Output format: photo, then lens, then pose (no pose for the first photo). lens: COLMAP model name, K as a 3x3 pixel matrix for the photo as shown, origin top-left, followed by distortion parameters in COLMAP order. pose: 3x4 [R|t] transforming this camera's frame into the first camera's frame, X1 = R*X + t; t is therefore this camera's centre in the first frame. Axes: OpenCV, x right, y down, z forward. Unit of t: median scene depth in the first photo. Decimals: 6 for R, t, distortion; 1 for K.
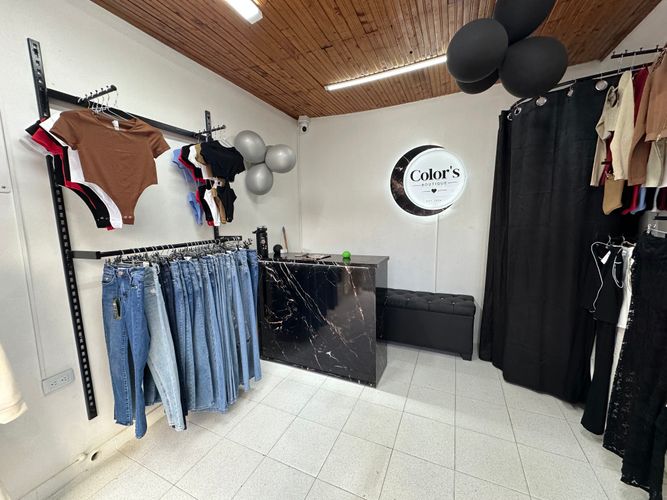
lens RADIAL K [[265.8, 0, 335.0], [0, 265.8, 249.1], [0, 0, 1]] dist [-0.004932, 0.001005]
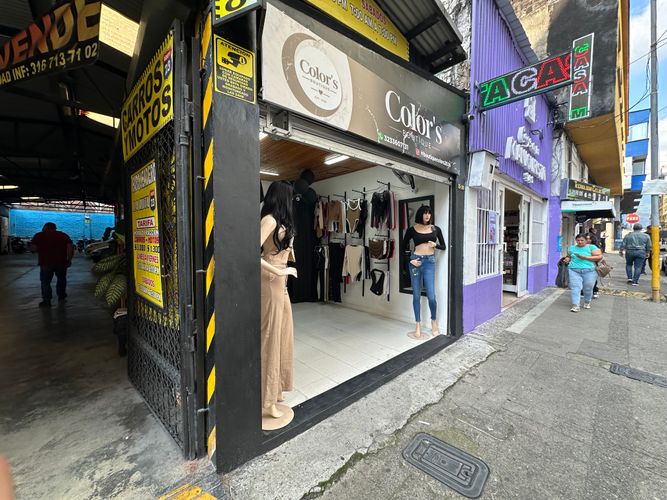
lens RADIAL K [[265.8, 0, 334.1], [0, 265.8, 248.5], [0, 0, 1]] dist [-0.004932, 0.001005]
pose [[0.391769, -0.002427, 0.920061, -1.404848], [0.105259, 0.993549, -0.042199, 0.118842], [-0.914023, 0.113377, 0.389497, -0.356805]]
